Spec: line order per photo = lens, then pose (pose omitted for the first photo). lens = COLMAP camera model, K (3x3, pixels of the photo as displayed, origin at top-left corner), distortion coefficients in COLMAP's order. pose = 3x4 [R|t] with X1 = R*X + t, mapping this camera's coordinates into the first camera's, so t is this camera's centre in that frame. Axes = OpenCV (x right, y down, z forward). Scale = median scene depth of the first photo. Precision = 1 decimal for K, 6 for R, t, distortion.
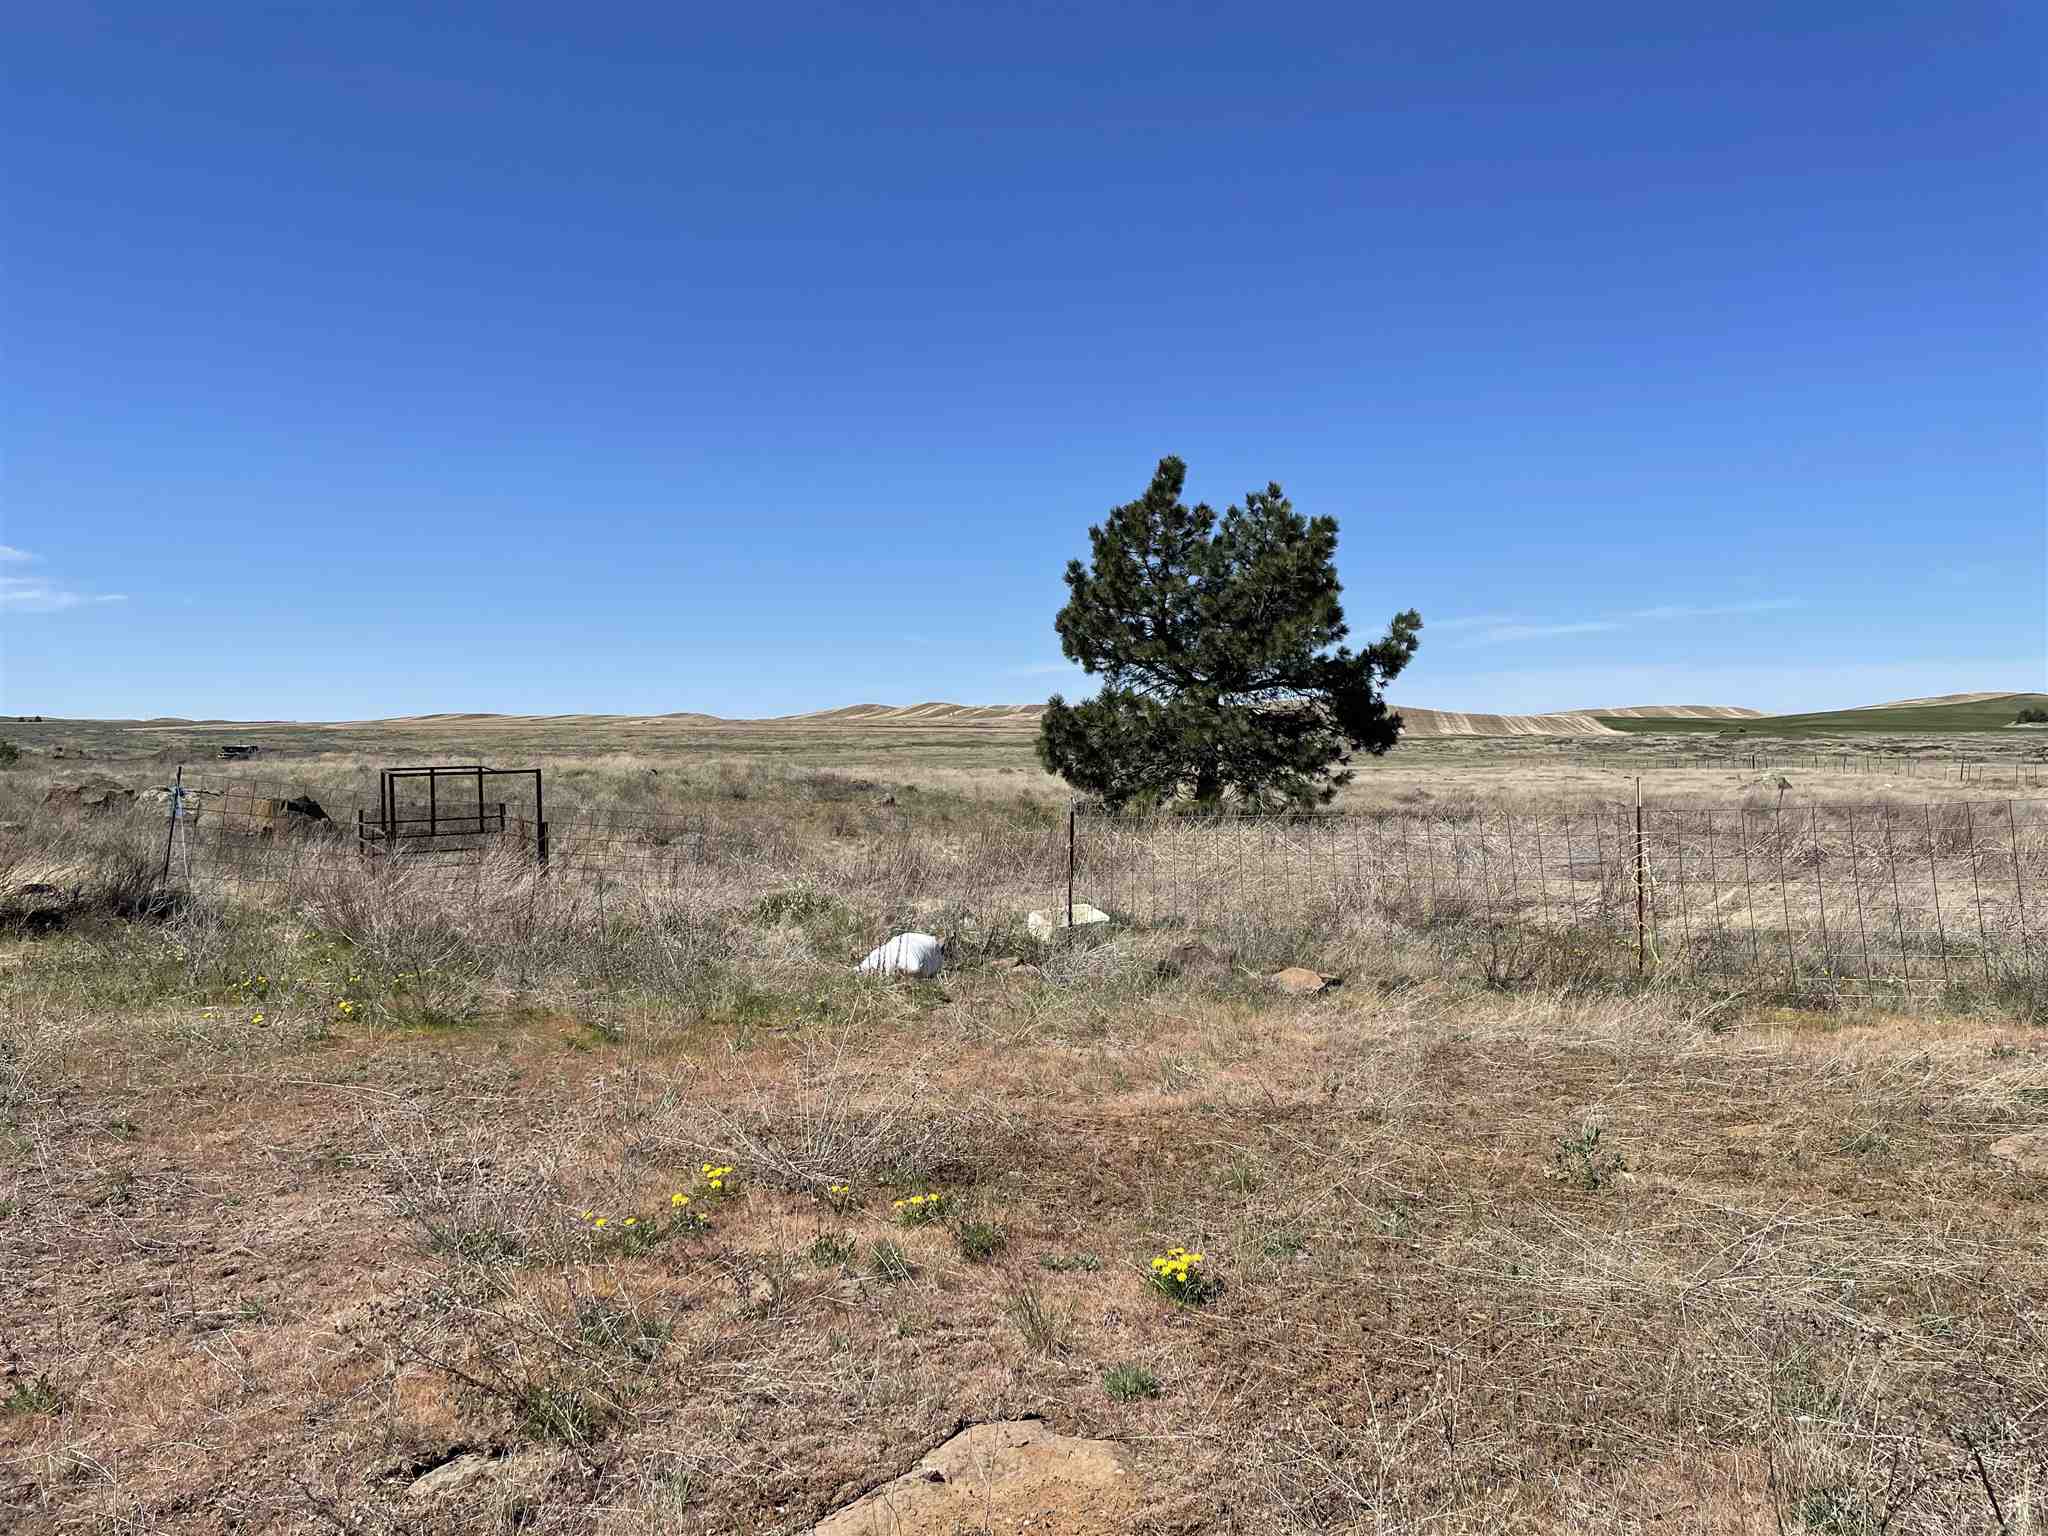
lens RADIAL K [[1531.1, 0, 1026.5], [0, 1531.1, 752.4], [0, 0, 1]] dist [0.088791, -0.105532]
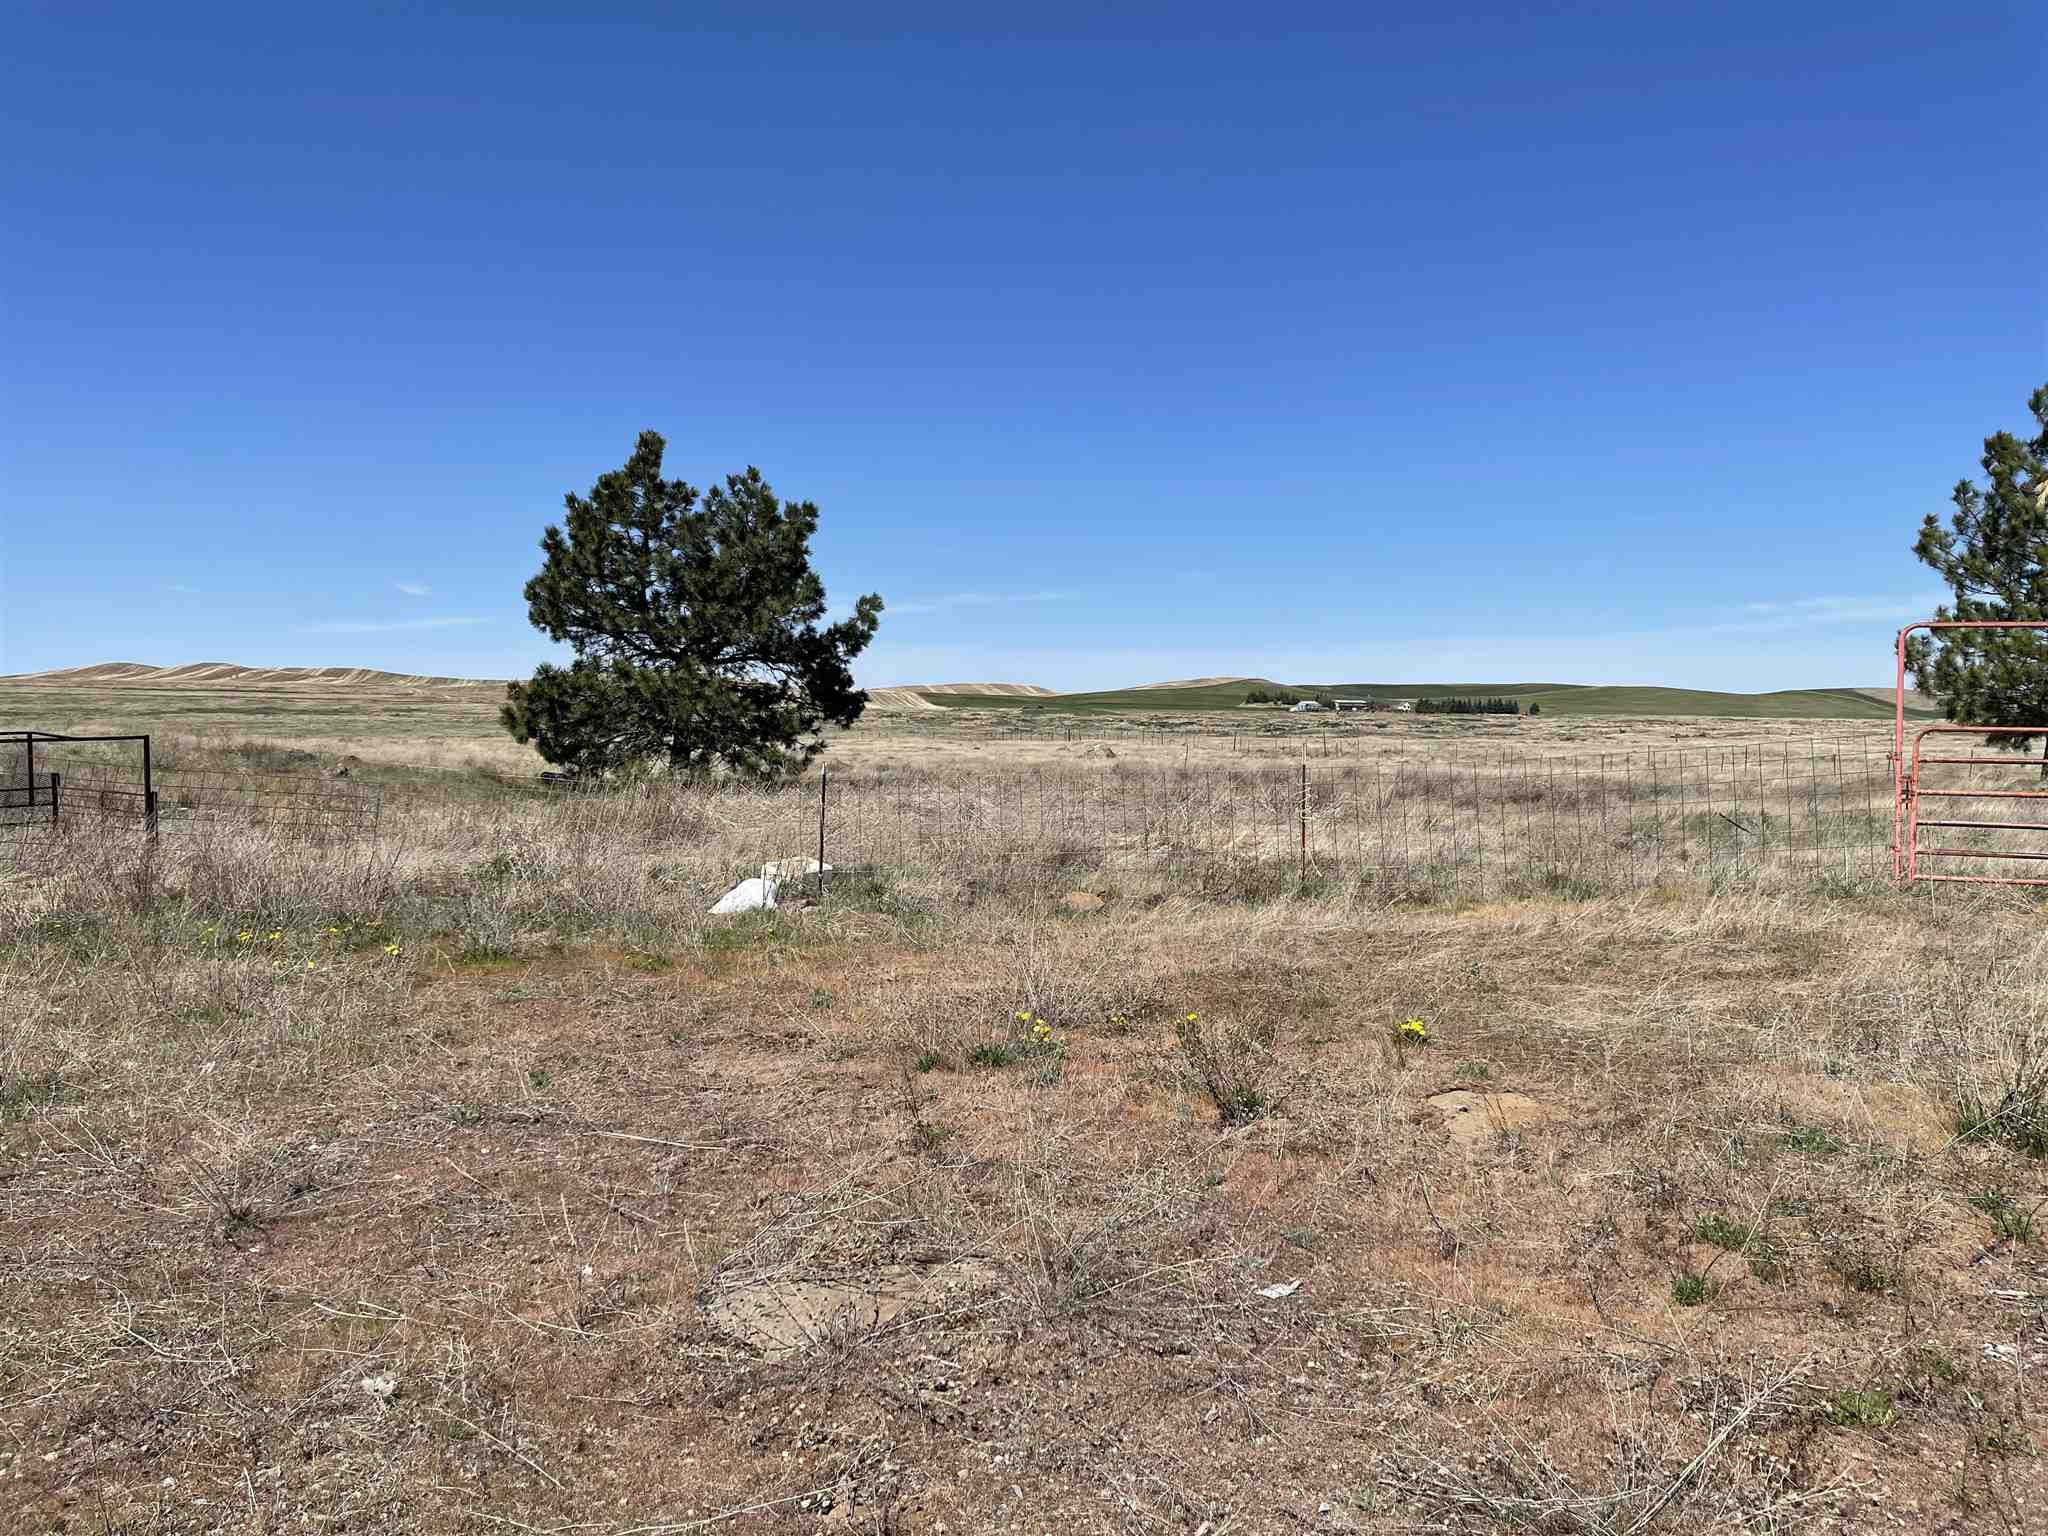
lens RADIAL K [[1531.1, 0, 1015.1], [0, 1531.1, 758.3], [0, 0, 1]] dist [0.088791, -0.105532]
pose [[0.913727, -0.001684, 0.406326, -0.098609], [-0.007455, 0.999754, 0.020907, 0.000667], [-0.406261, -0.022132, 0.913489, -0.034272]]
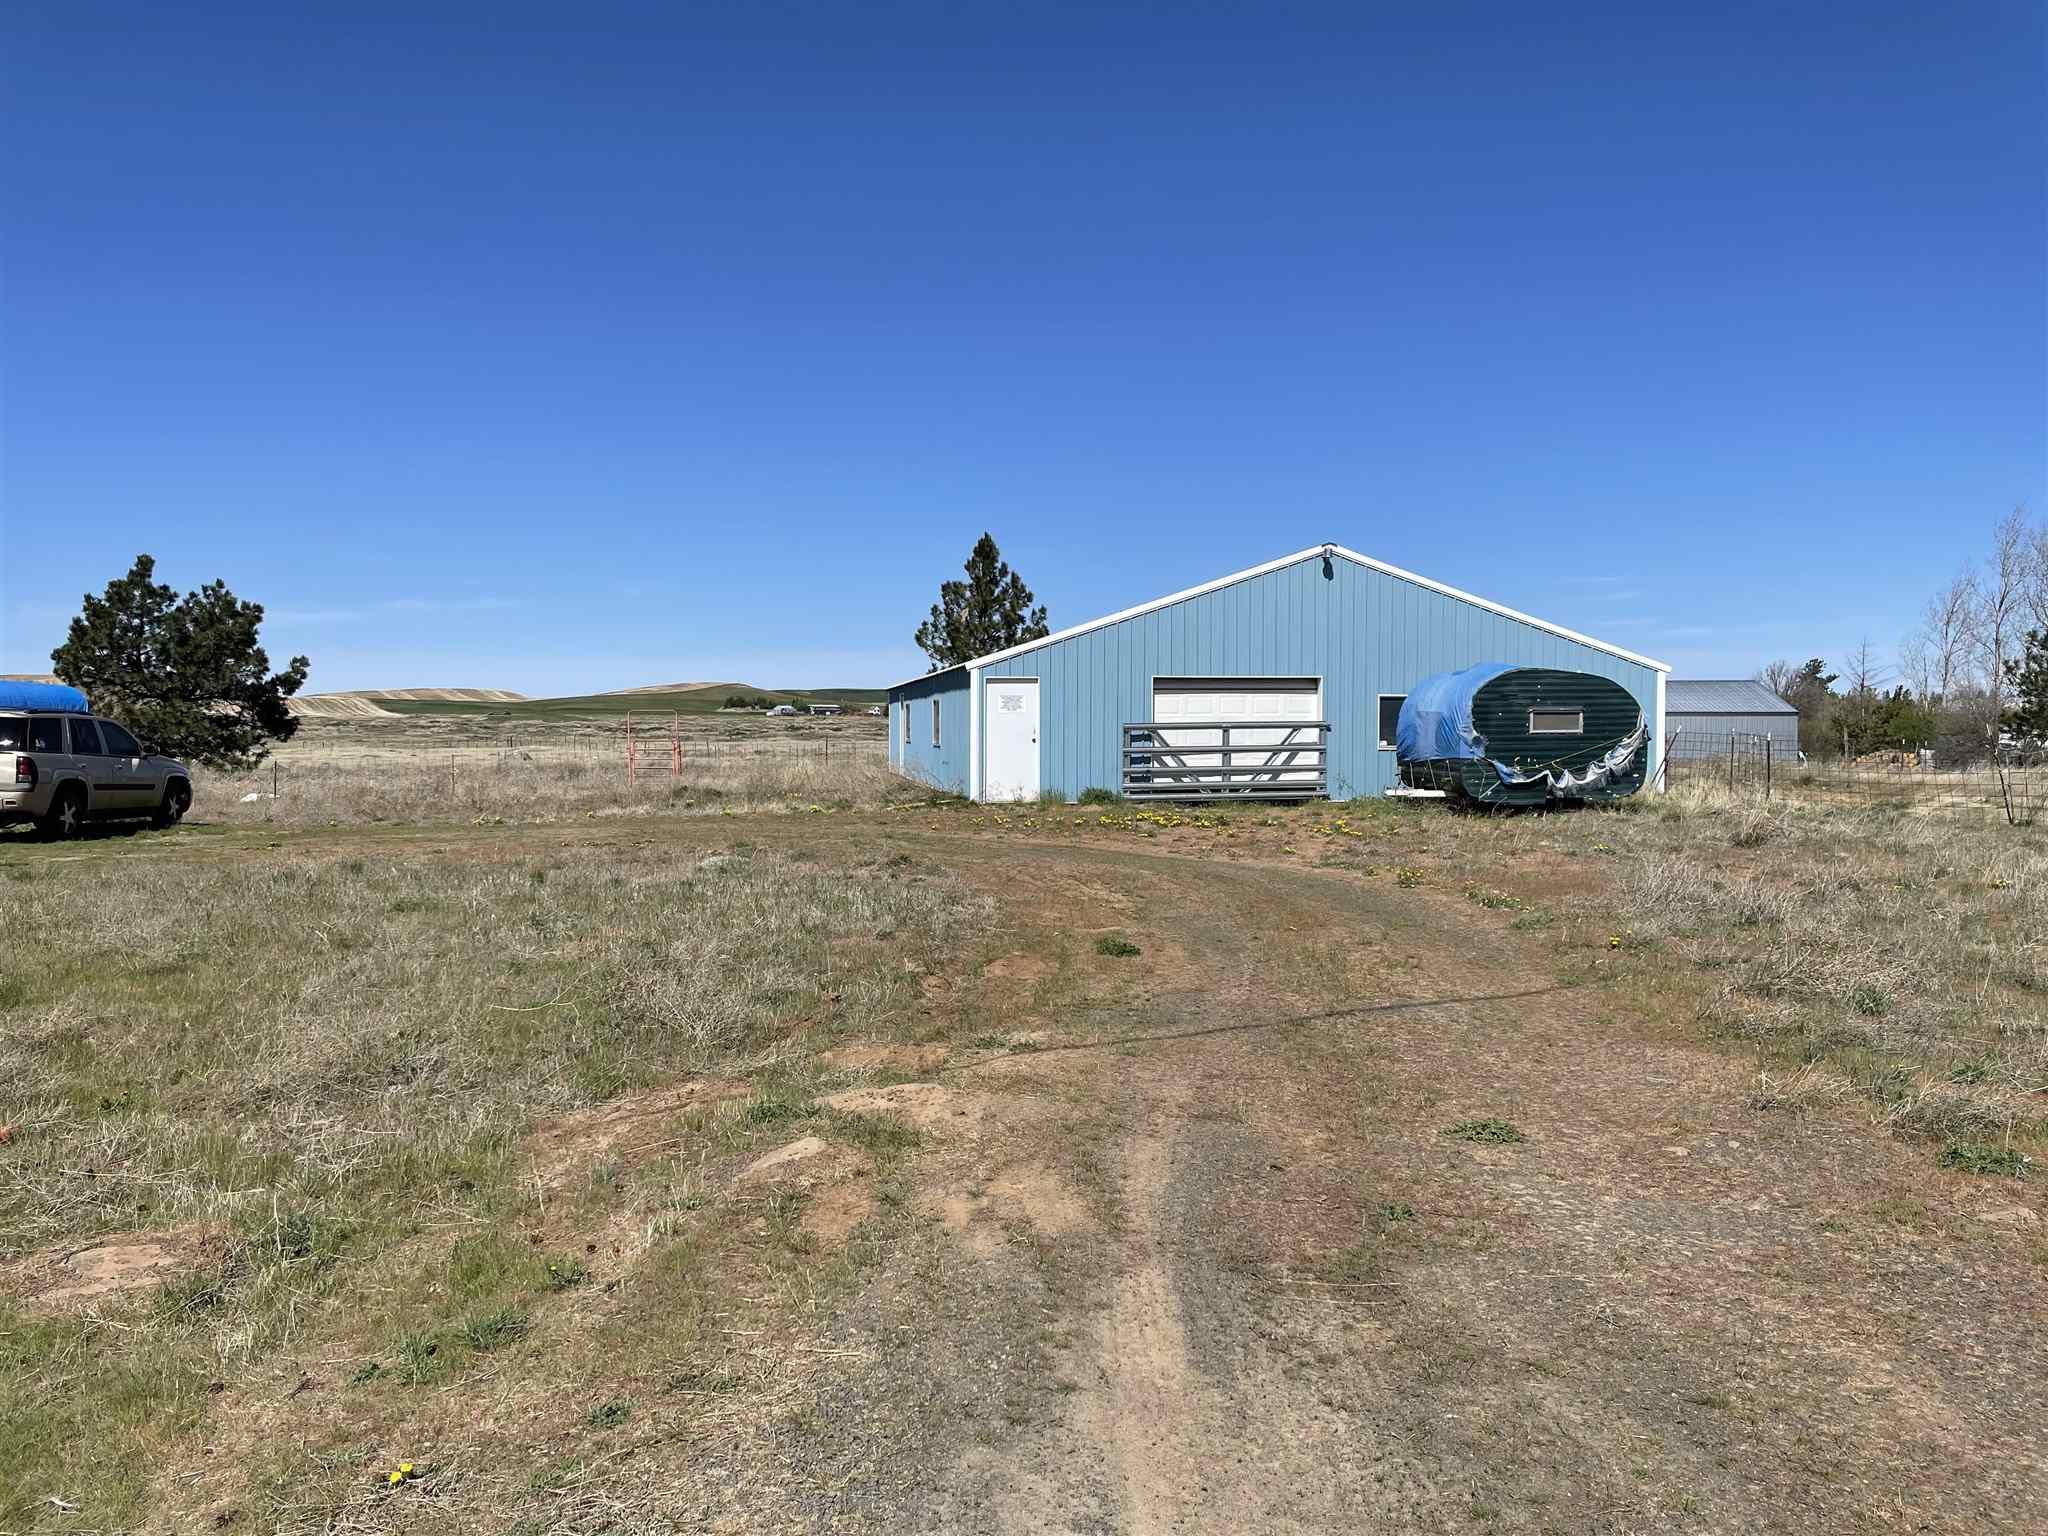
lens RADIAL K [[1531.1, 0, 1010.7], [0, 1531.1, 724.7], [0, 0, 1]] dist [0.088791, -0.105532]
pose [[0.734550, 0.000125, 0.678555, -0.338467], [0.003575, 0.999985, -0.004054, -0.005930], [-0.678546, 0.005404, 0.734538, -0.788651]]
